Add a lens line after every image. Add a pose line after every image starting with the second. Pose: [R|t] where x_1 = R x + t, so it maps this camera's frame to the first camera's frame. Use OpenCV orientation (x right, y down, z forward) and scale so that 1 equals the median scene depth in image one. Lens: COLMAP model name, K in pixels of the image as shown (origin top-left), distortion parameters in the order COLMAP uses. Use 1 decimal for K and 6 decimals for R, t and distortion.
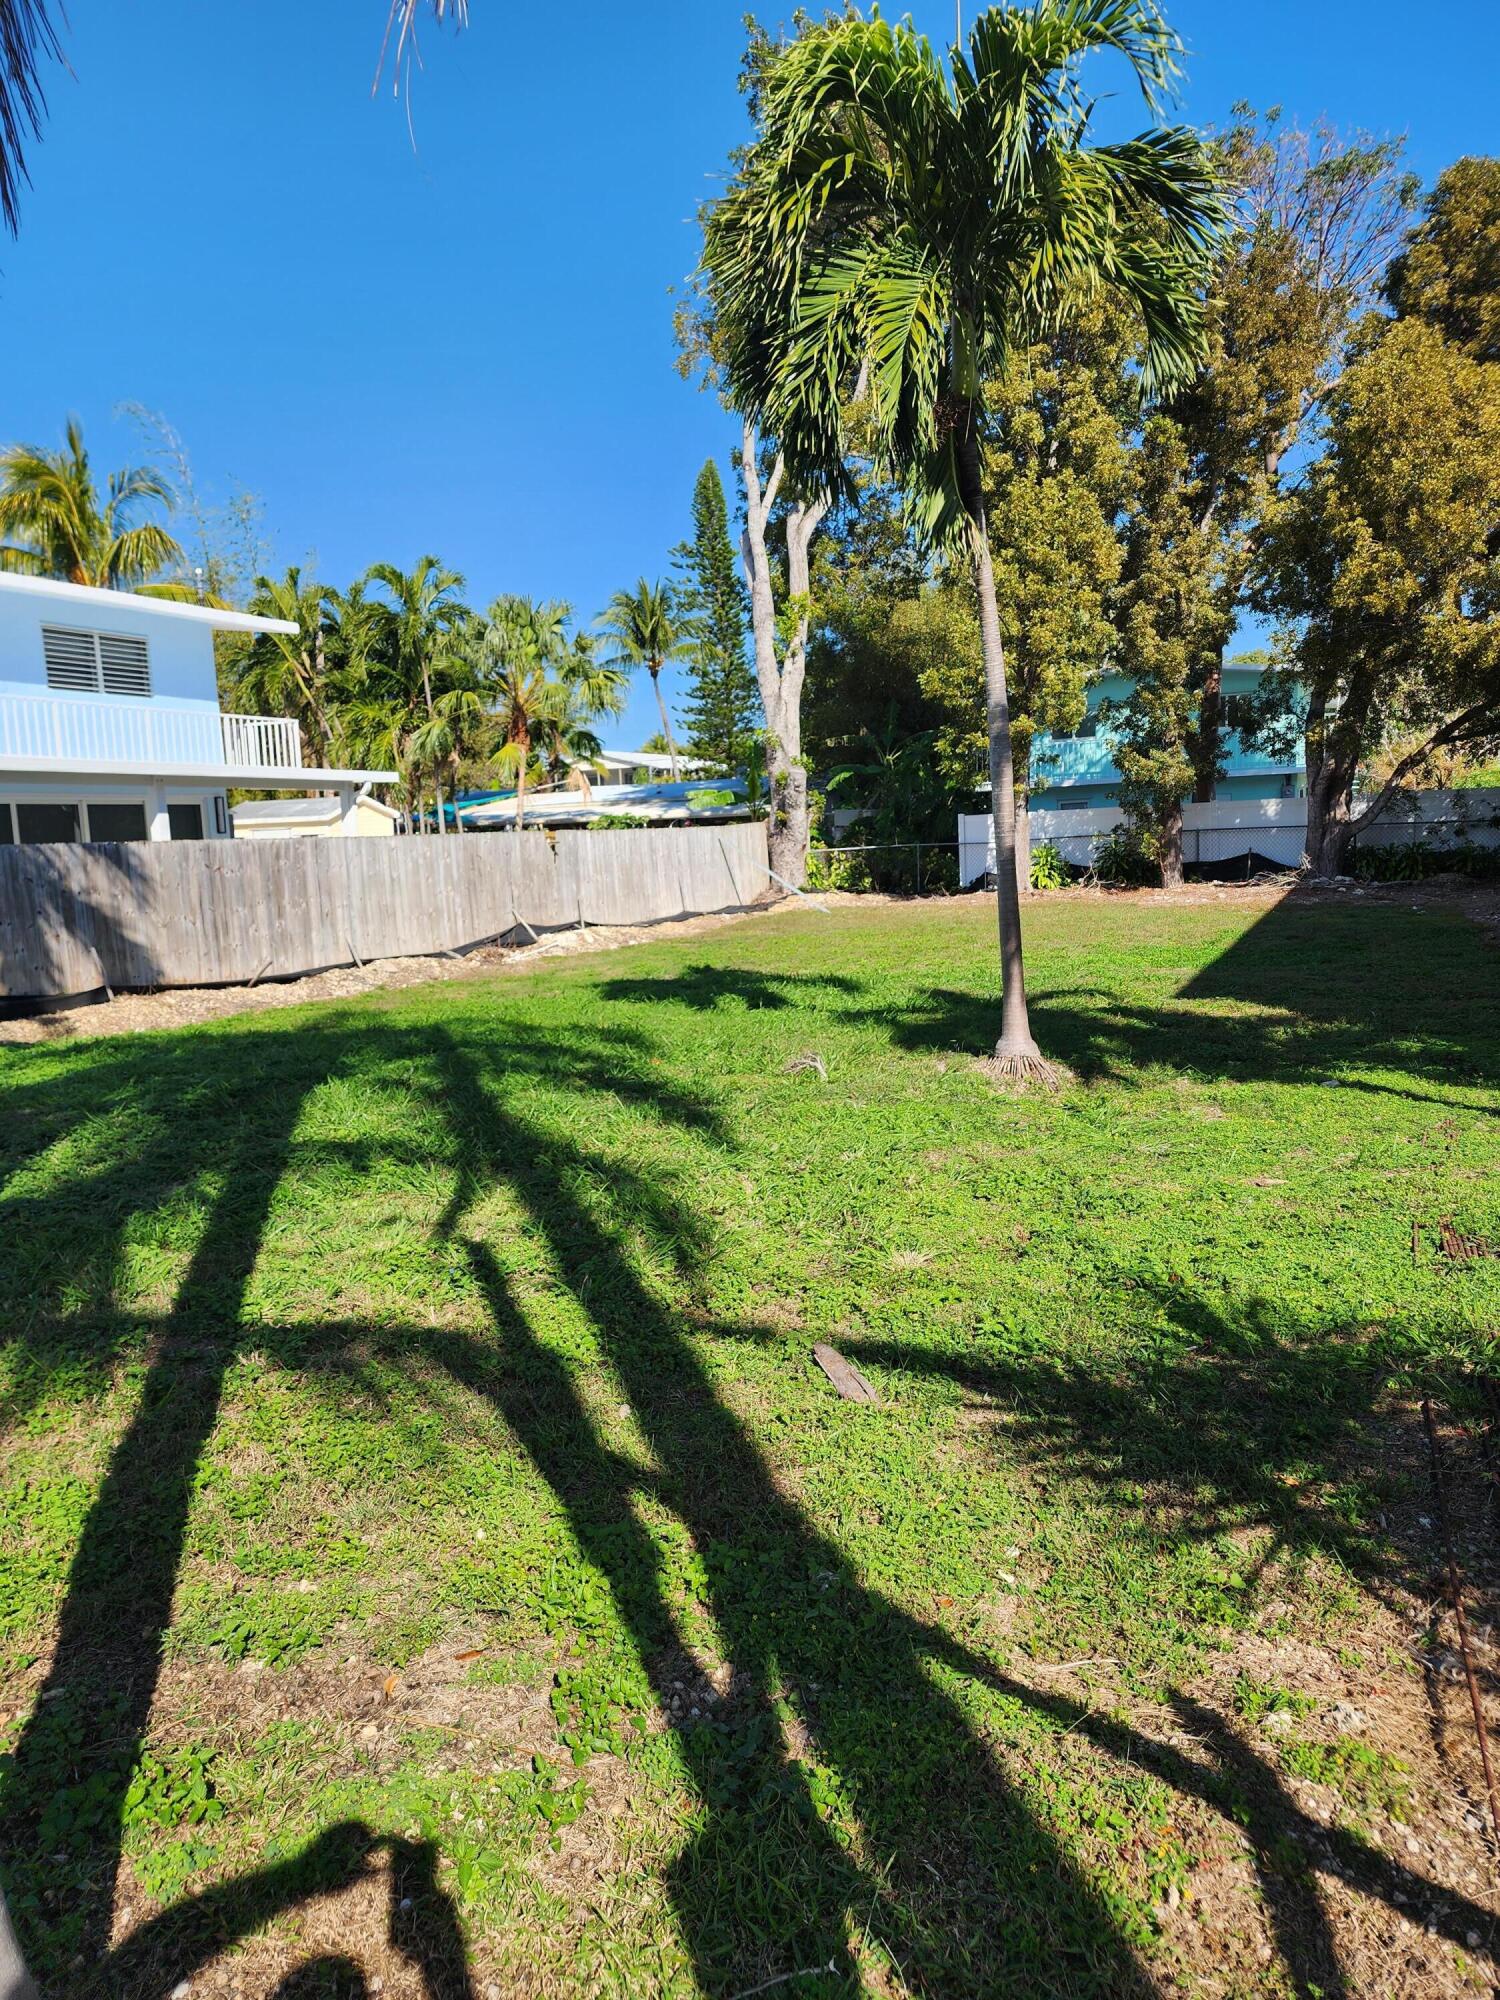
lens RADIAL K [[1354.4, 0, 750.0], [0, 1354.4, 1000.0], [0, 0, 1]] dist [0.003591, -0.075061]
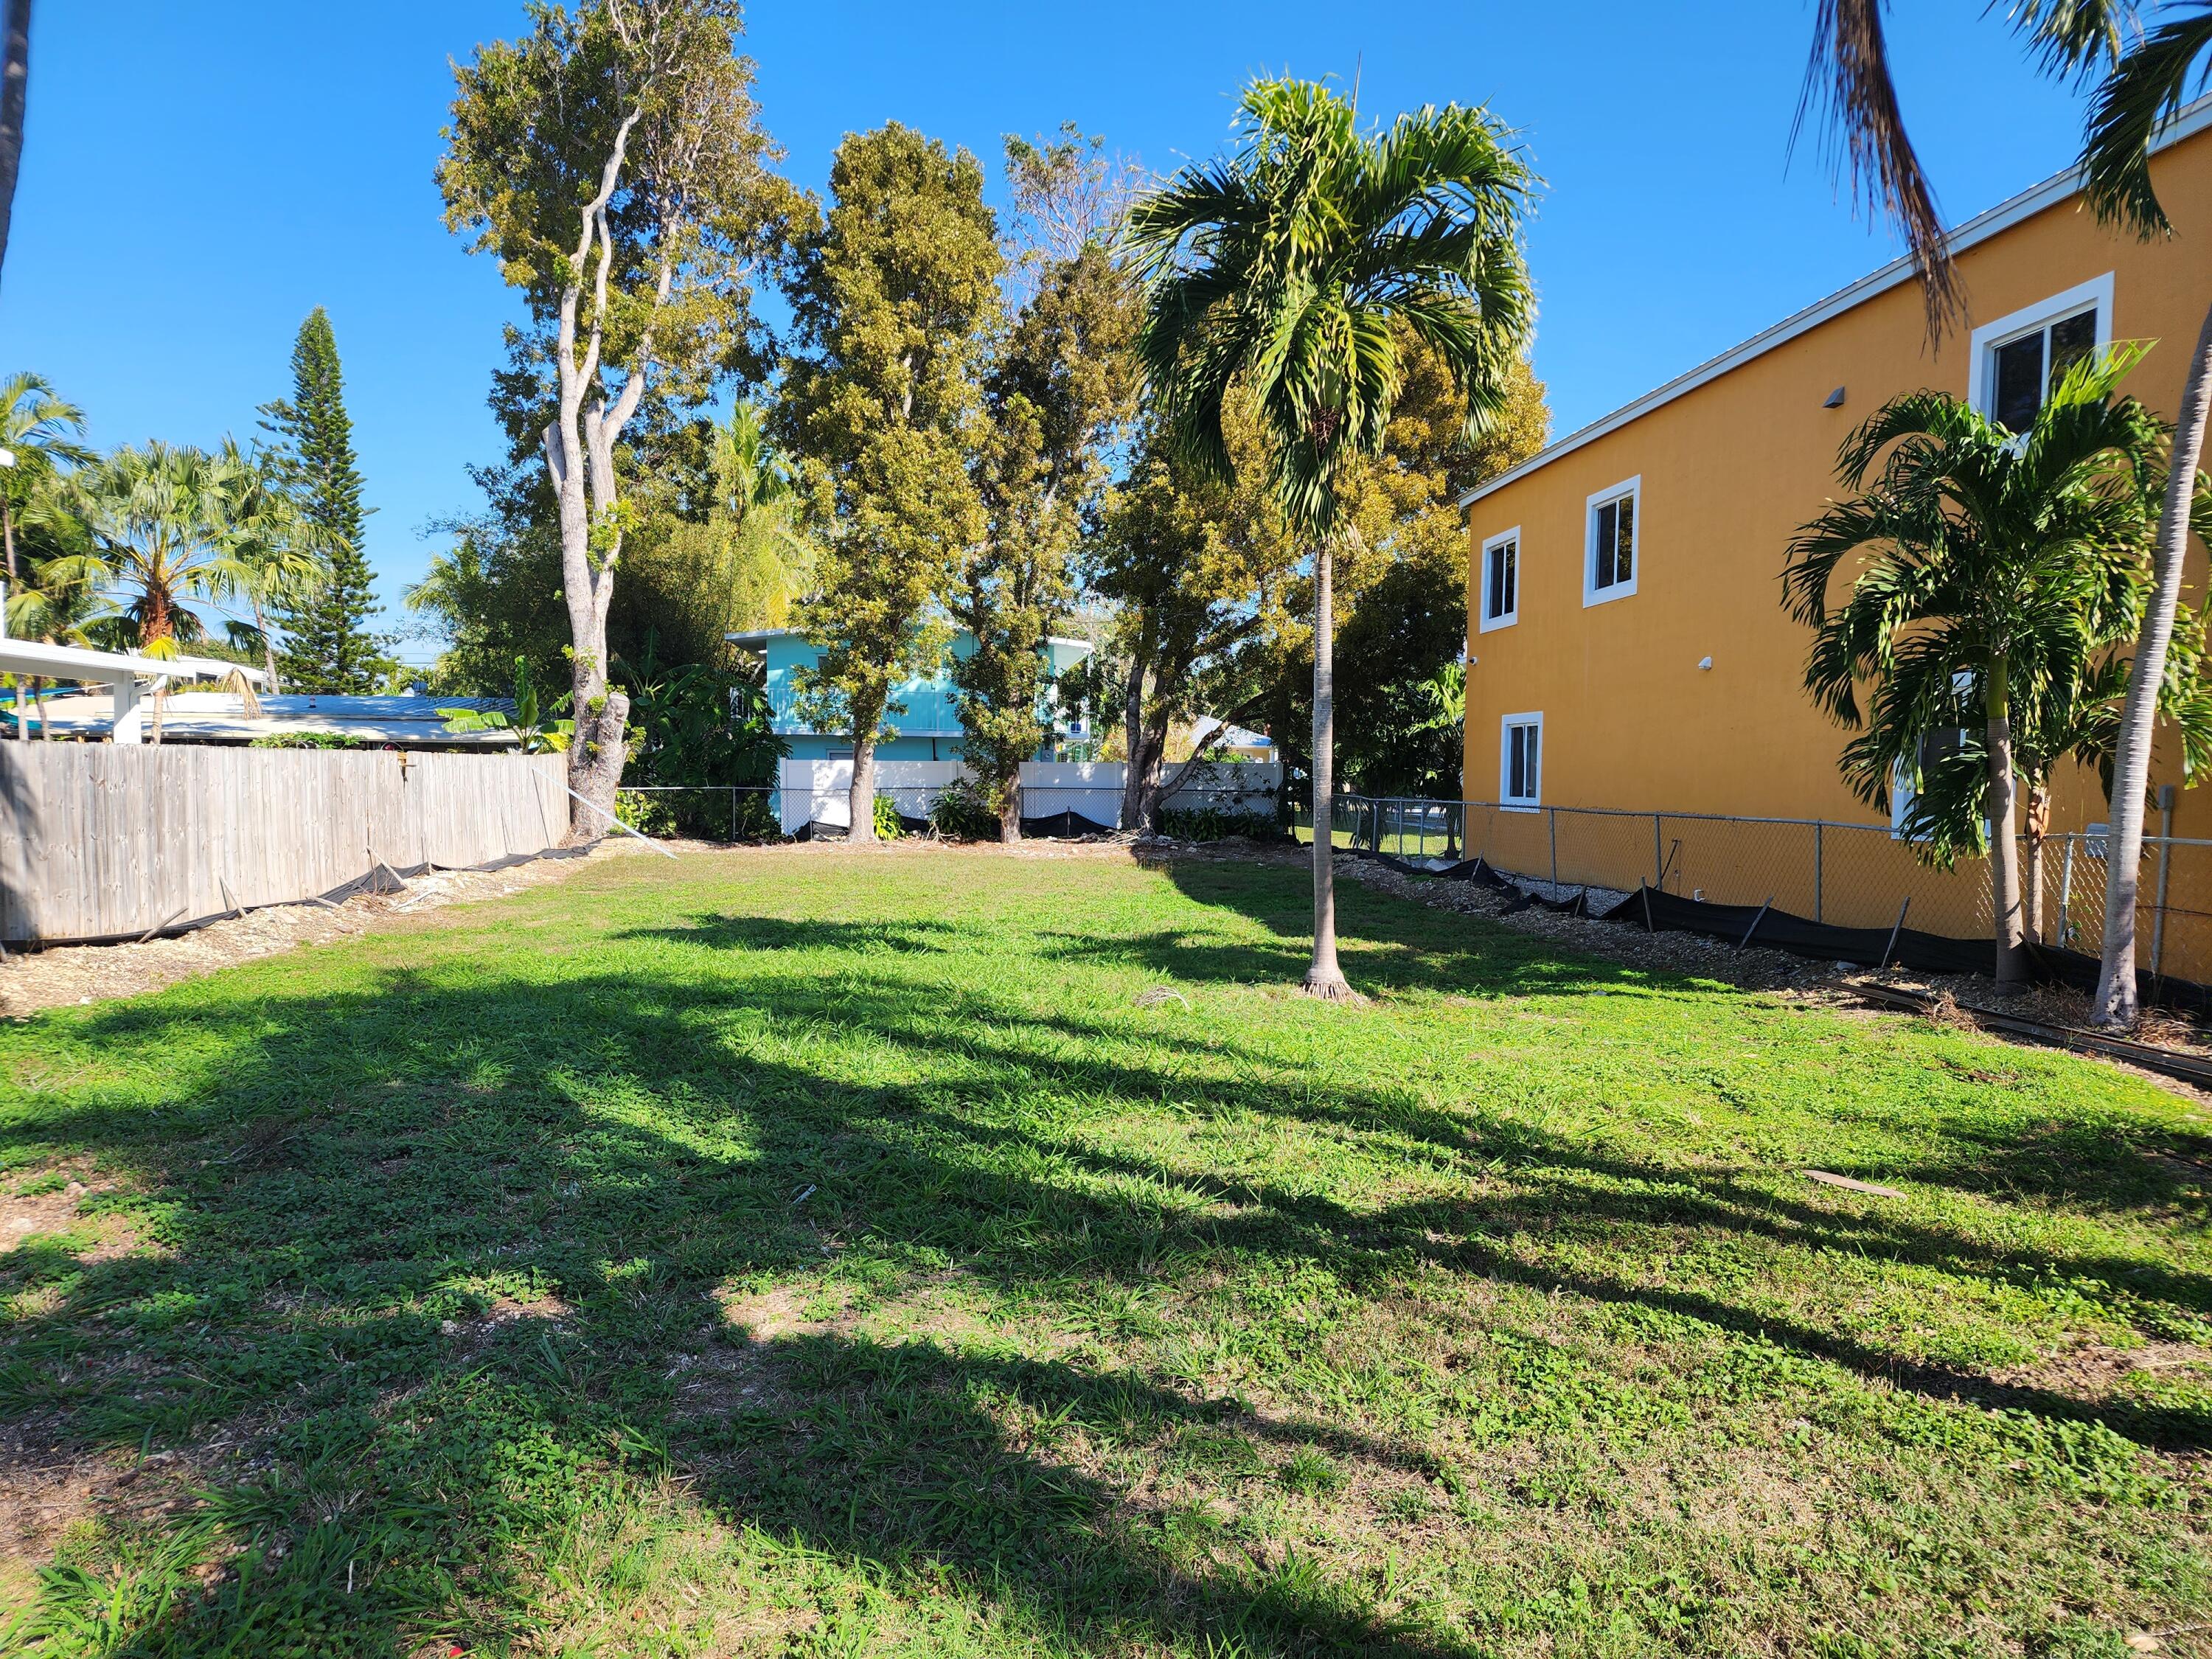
lens RADIAL K [[1497.9, 0, 1106.0], [0, 1497.9, 829.5], [0, 0, 1]] dist [0.003591, -0.075061]
pose [[0.824108, 0.032044, 0.565525, -0.269317], [0.019713, 0.996171, -0.085172, 0.005315], [-0.566089, 0.081339, 0.820321, 0.028896]]
